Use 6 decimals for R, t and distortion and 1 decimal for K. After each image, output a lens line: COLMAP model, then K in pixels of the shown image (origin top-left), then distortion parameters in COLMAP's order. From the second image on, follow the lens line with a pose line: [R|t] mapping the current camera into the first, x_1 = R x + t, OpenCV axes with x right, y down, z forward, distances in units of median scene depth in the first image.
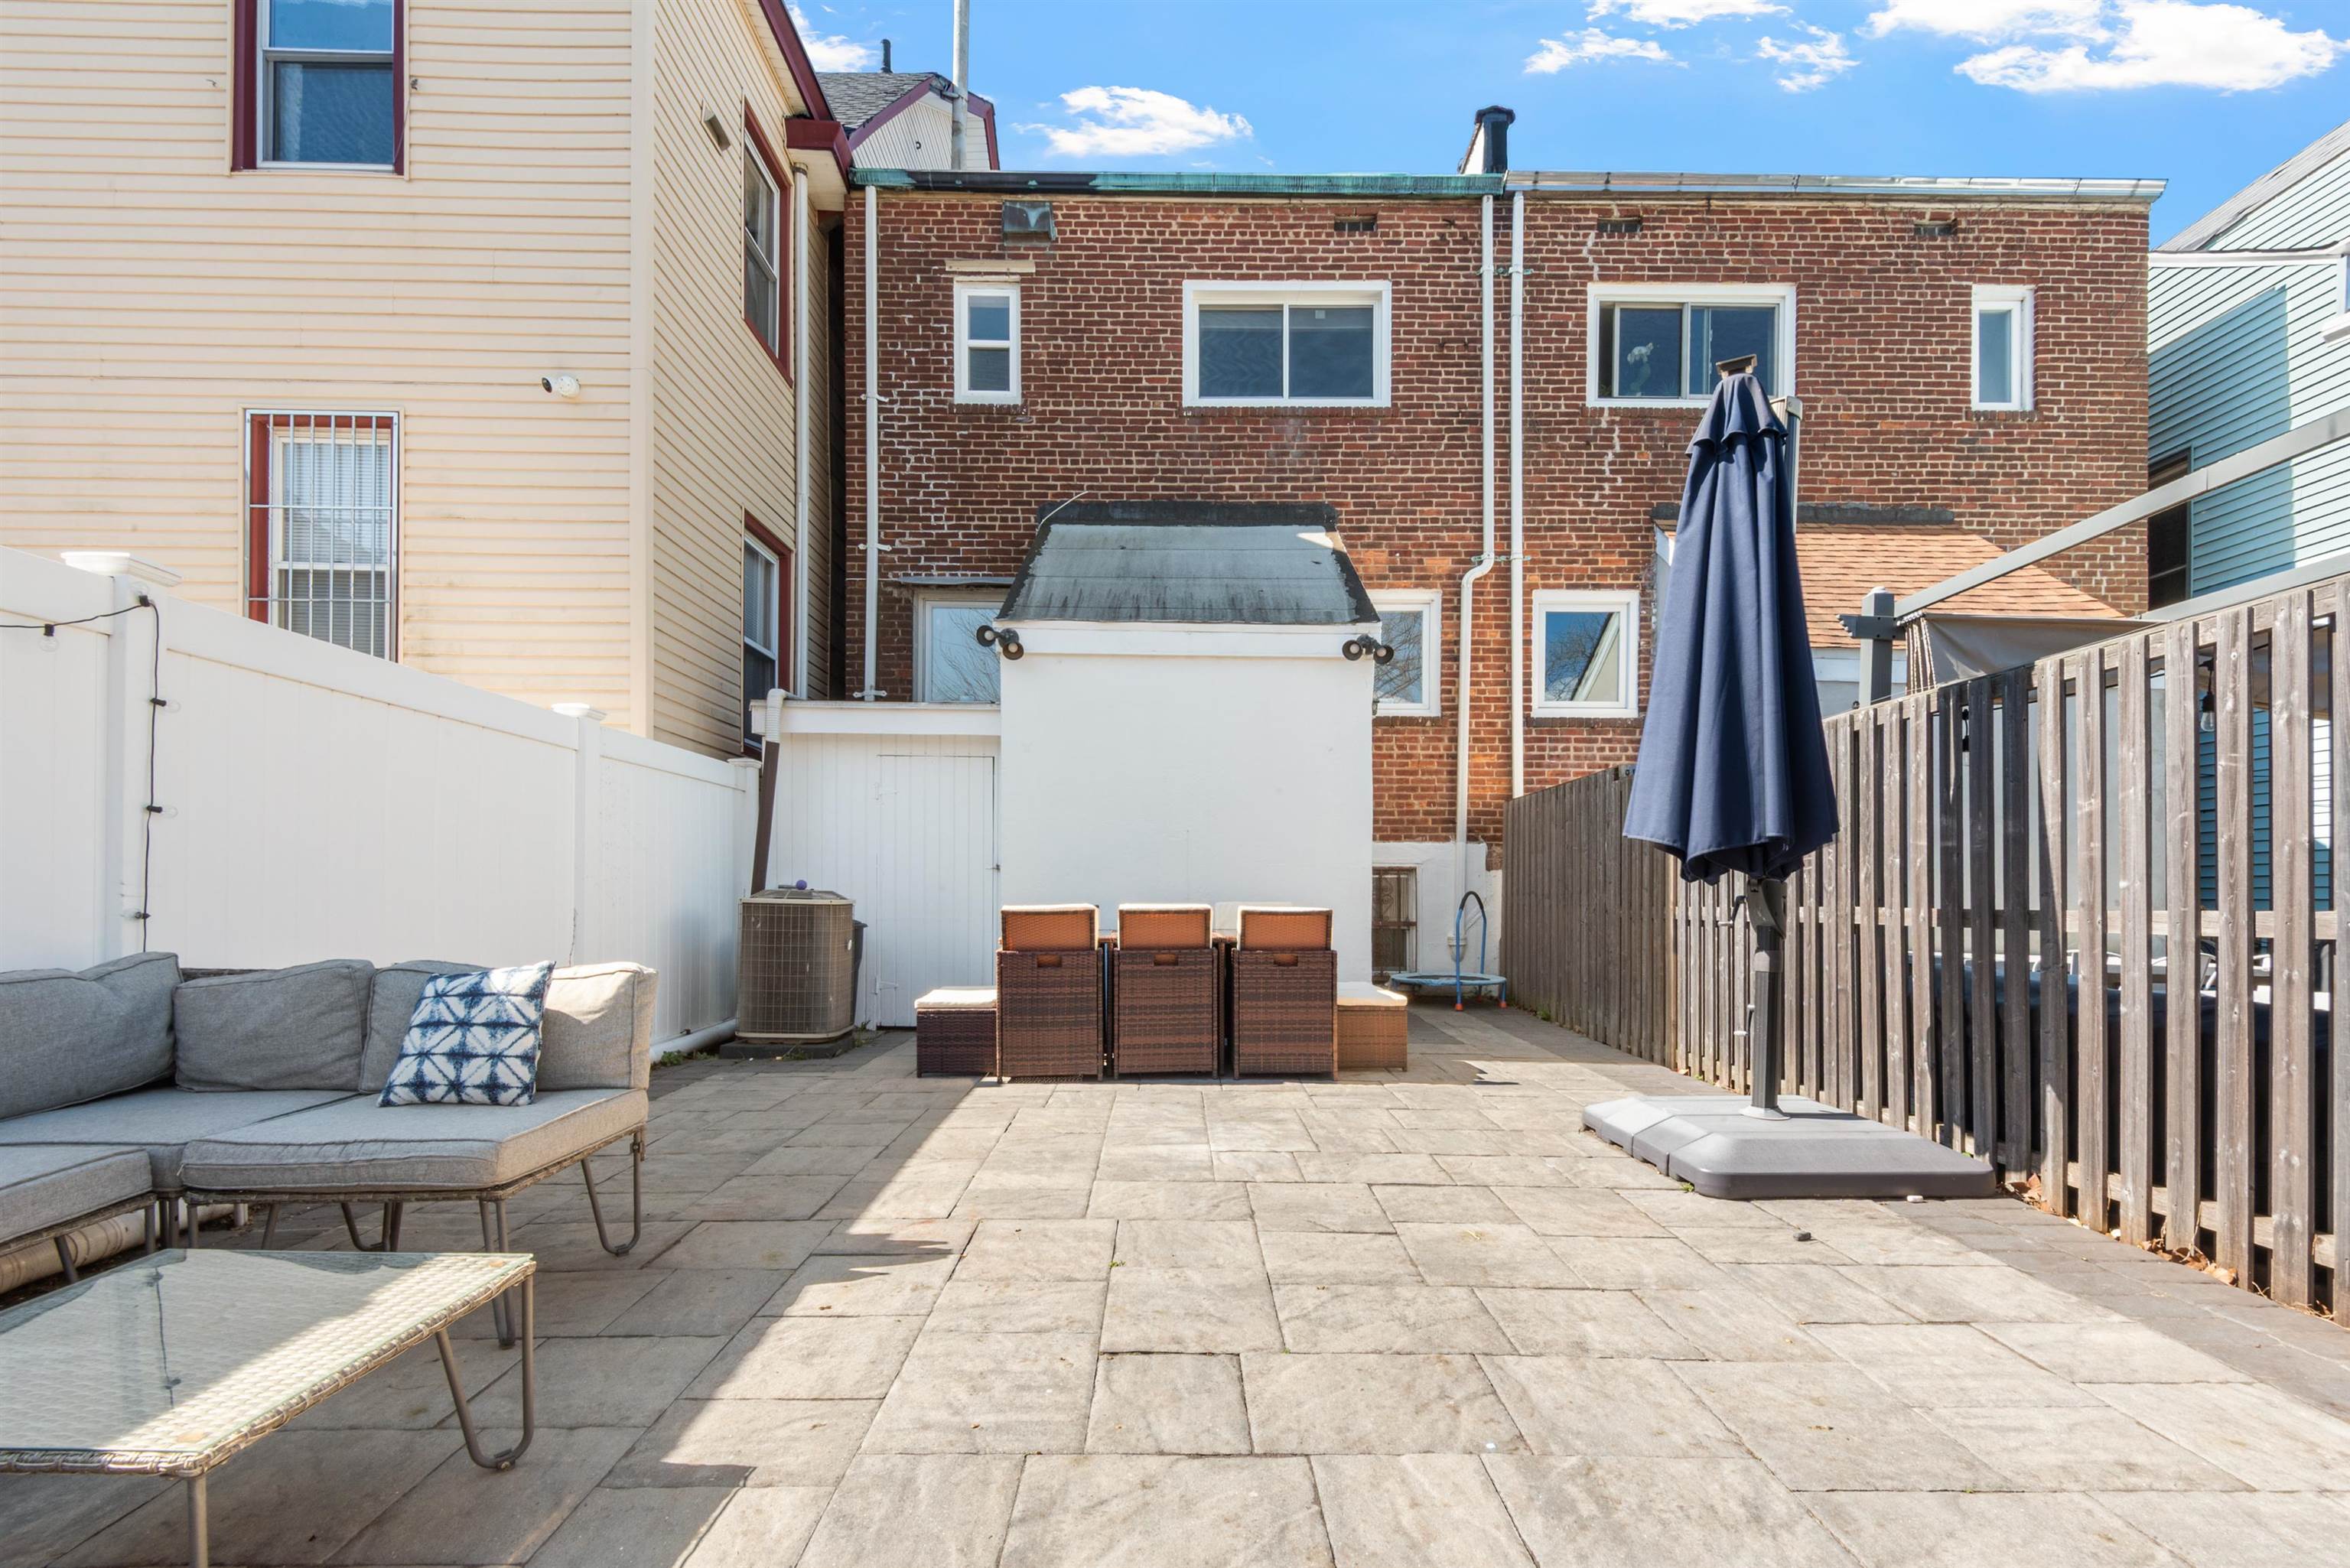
lens RADIAL K [[1166.4, 0, 1175.0], [0, 1166.4, 784.0], [0, 0, 1]] dist [-0.001944, -0.027588]
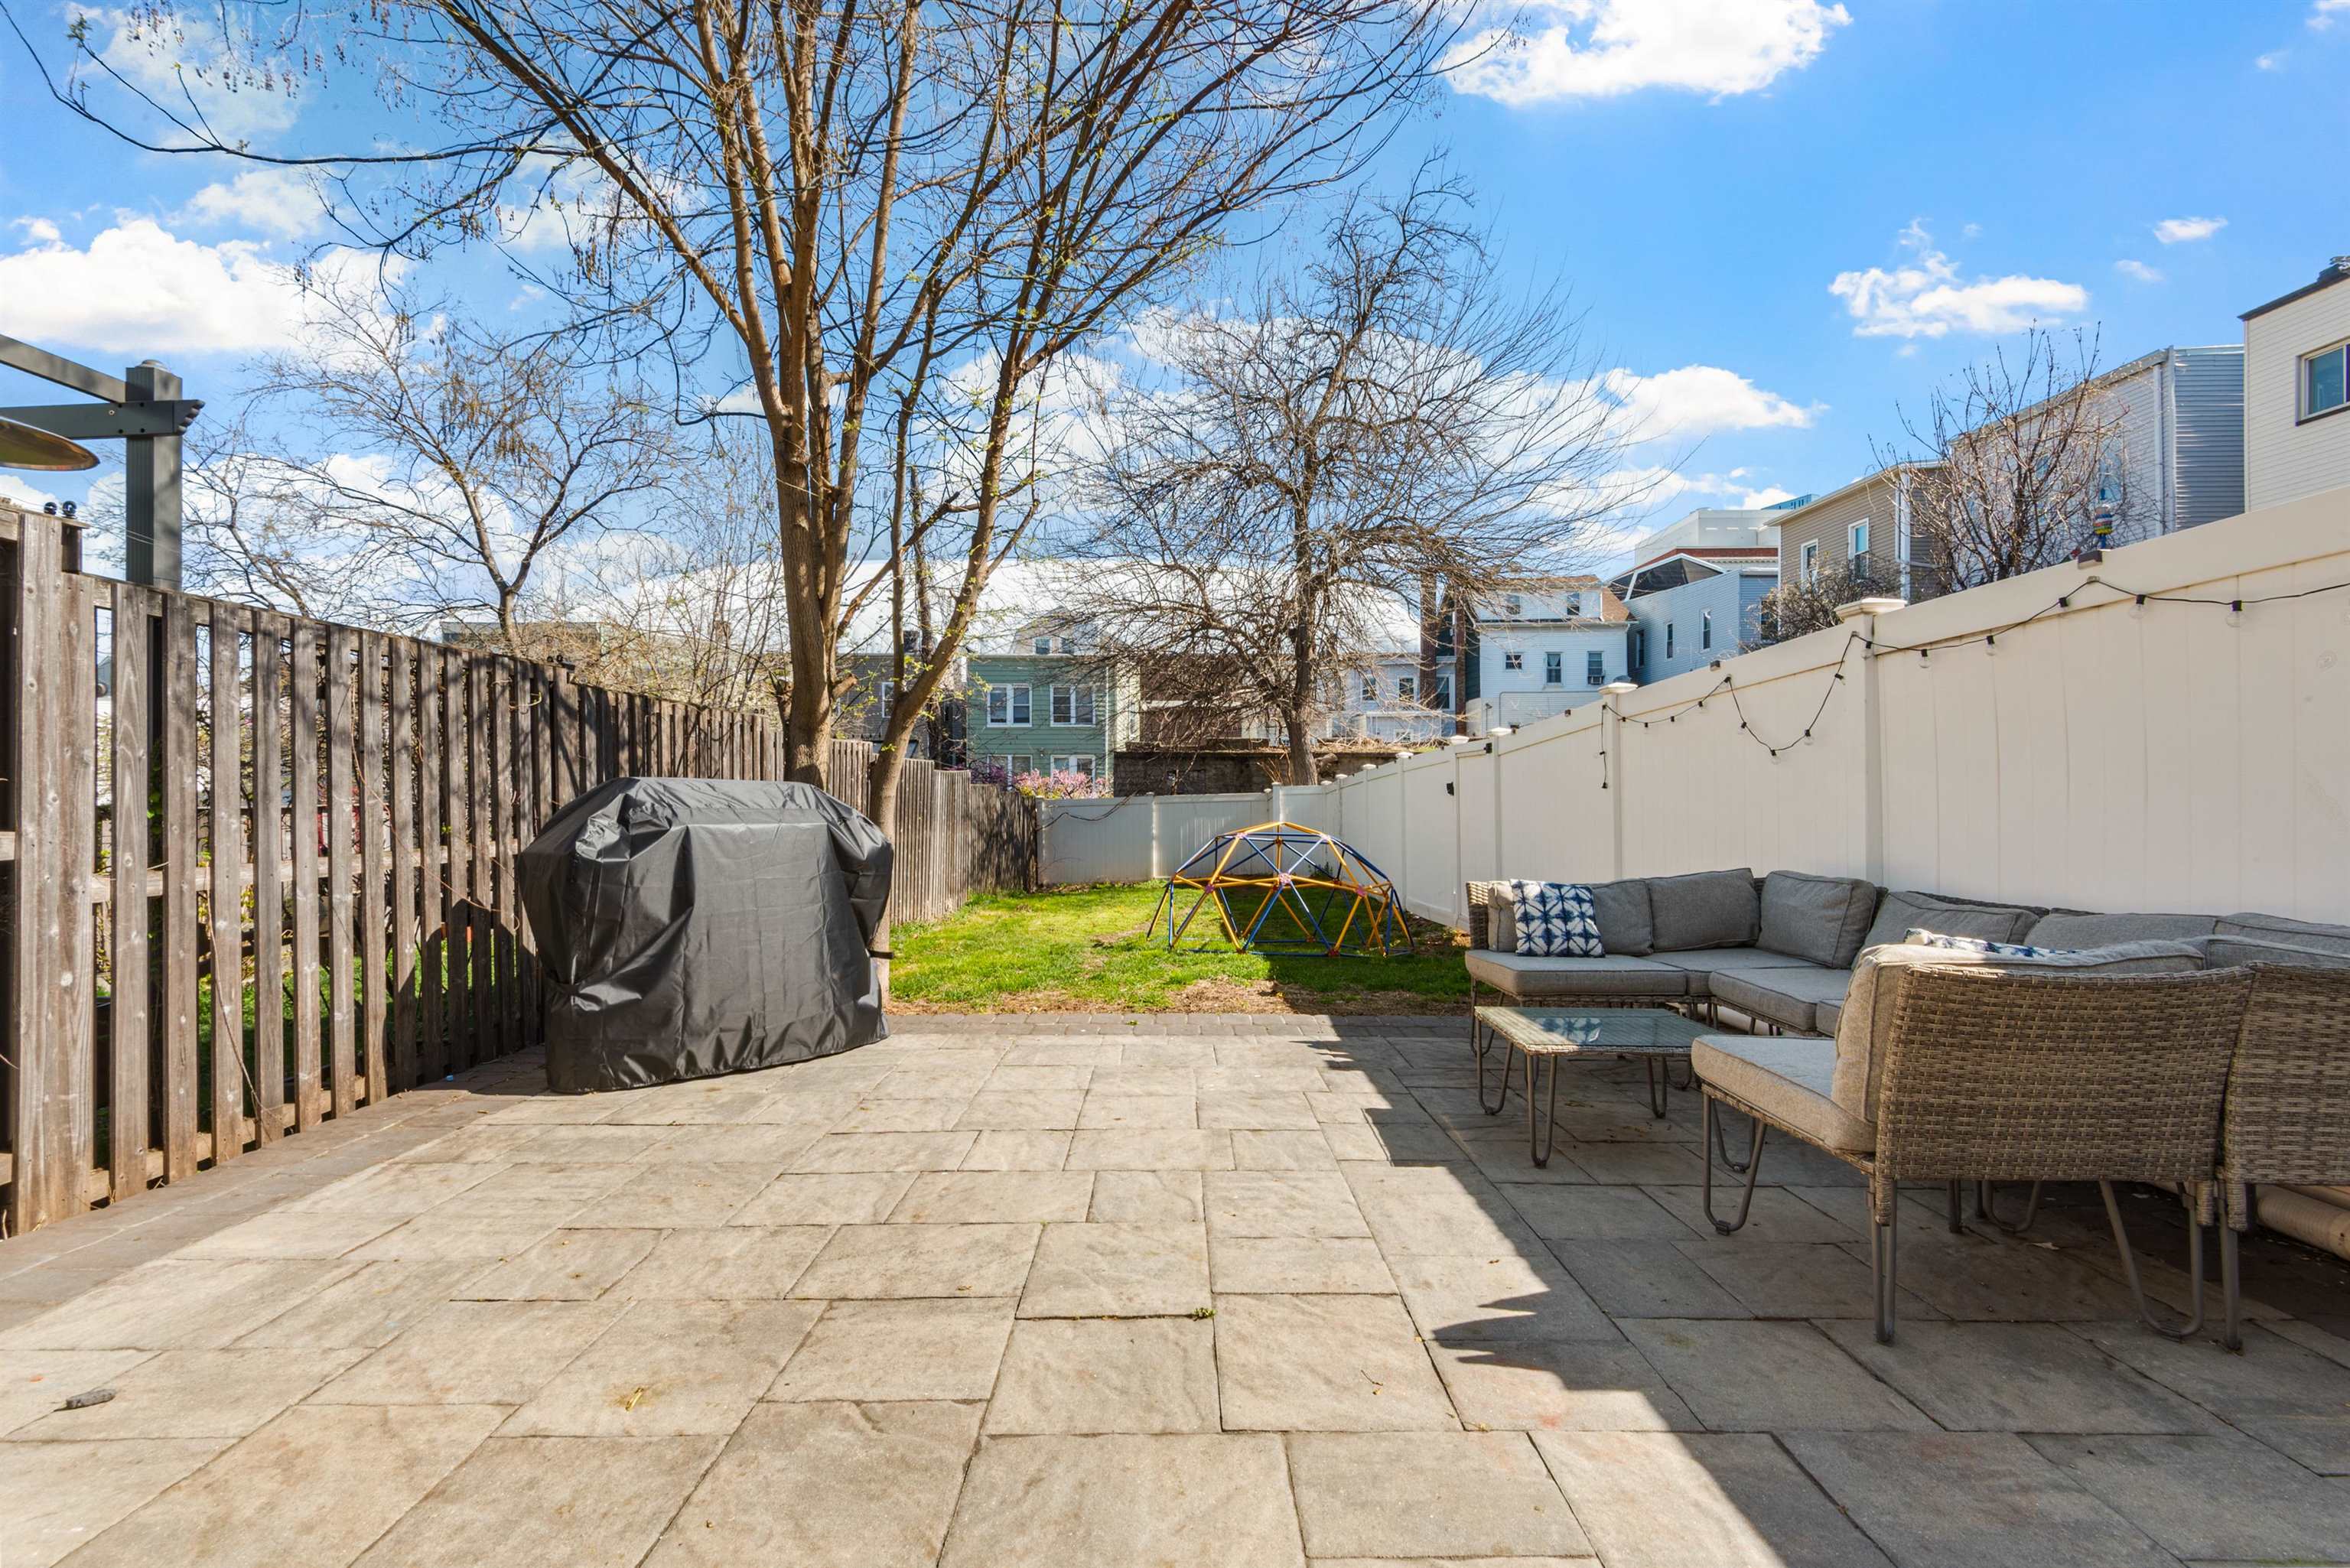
lens RADIAL K [[1075.1, 0, 1177.6], [0, 1075.1, 790.8], [0, 0, 1]] dist [0.032769, -0.018981]
pose [[-0.999826, -0.018587, -0.001365, -0.026268], [-0.018372, 0.995264, -0.095459, 0.144388], [0.003133, -0.095417, -0.995432, 1.961106]]
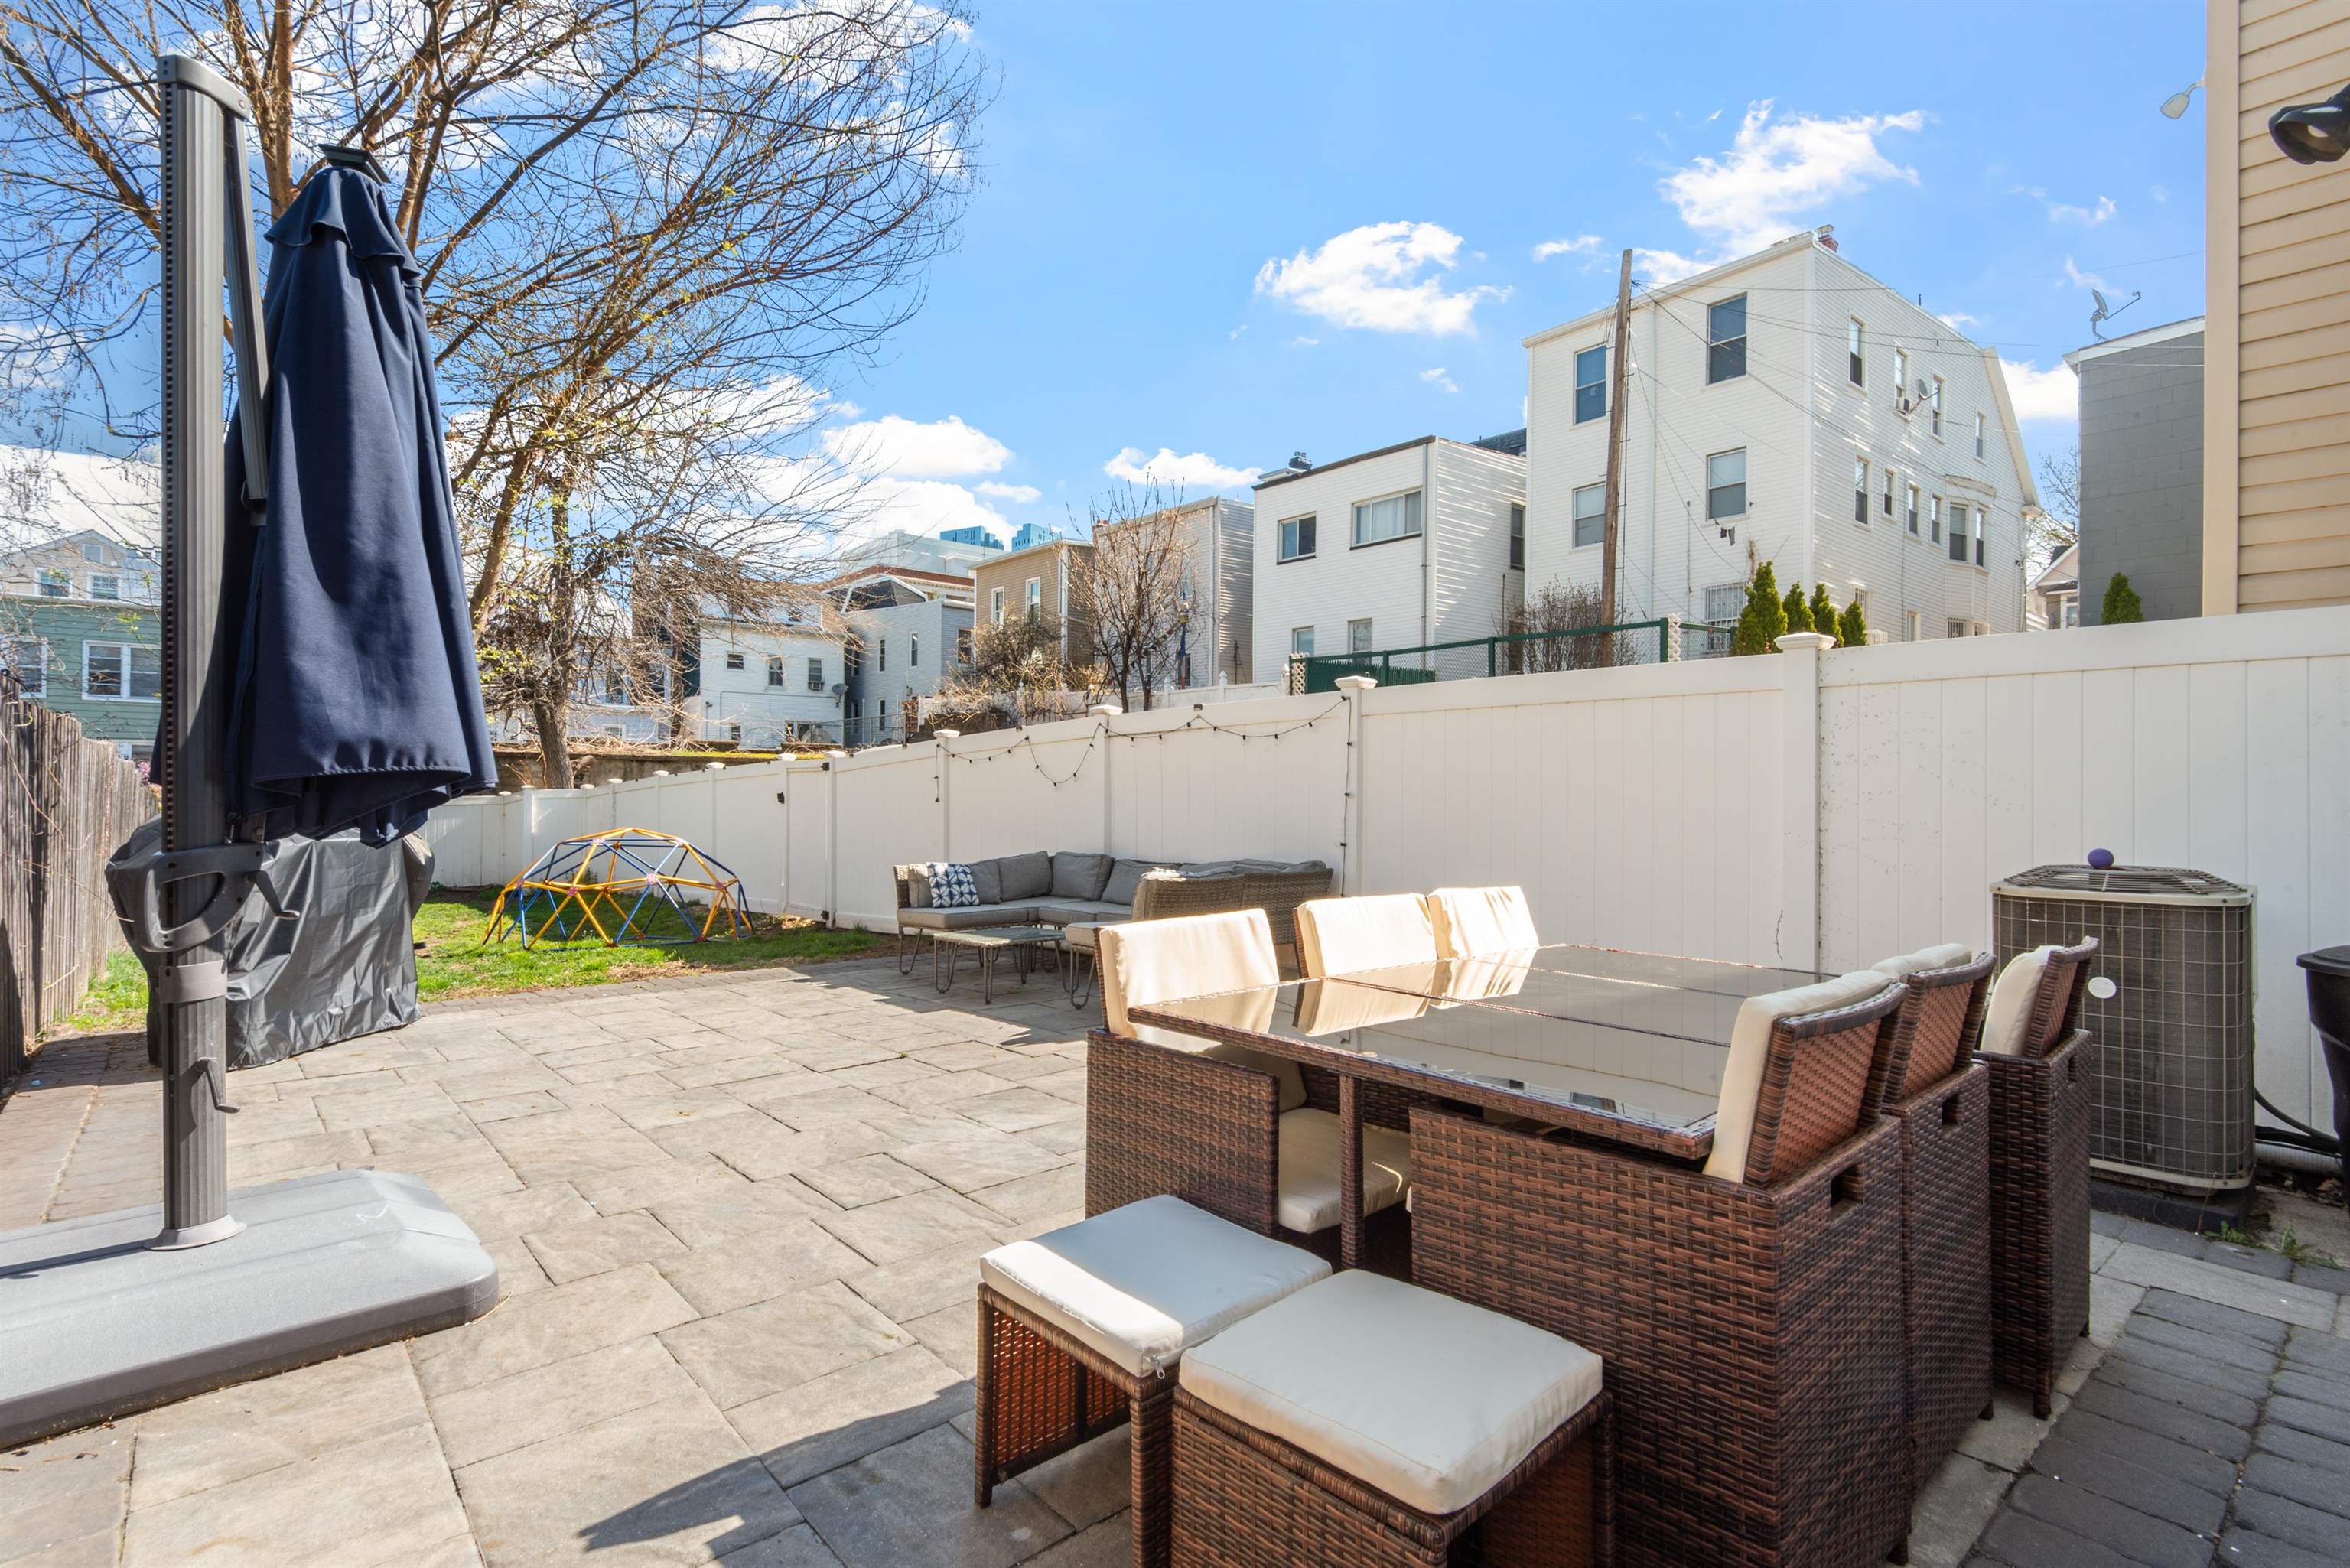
lens RADIAL K [[1075.1, 0, 1177.6], [0, 1075.1, 790.8], [0, 0, 1]] dist [0.032769, -0.018981]
pose [[-0.760569, -0.025101, -0.648772, 0.765713], [0.041081, 0.995389, -0.086673, 0.195390], [0.647956, -0.092573, -0.756031, 2.790214]]
